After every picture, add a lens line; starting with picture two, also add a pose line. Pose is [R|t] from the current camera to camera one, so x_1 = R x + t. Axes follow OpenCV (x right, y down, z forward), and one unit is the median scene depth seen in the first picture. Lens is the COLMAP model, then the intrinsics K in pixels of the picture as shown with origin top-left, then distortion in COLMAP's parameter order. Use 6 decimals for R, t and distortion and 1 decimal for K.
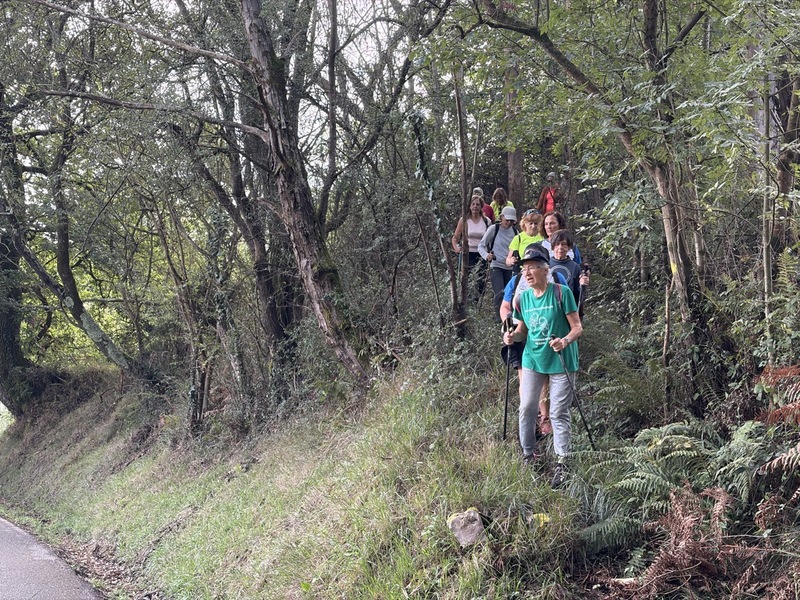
lens RADIAL K [[1210.2, 0, 392.8], [0, 1210.2, 302.0], [0, 0, 1]] dist [0.113110, 0.000000]
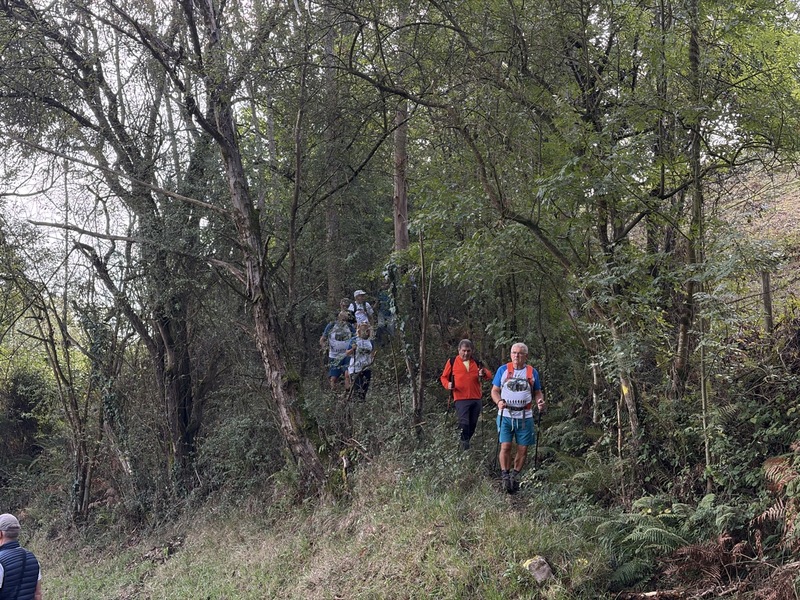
lens RADIAL K [[1210.2, 0, 398.4], [0, 1210.2, 294.2], [0, 0, 1]] dist [0.113110, 0.000000]
pose [[0.958647, 0.037065, 0.282174, -0.355758], [-0.013035, 0.996161, -0.086569, -0.010282], [-0.284299, 0.079311, 0.955449, -0.258689]]
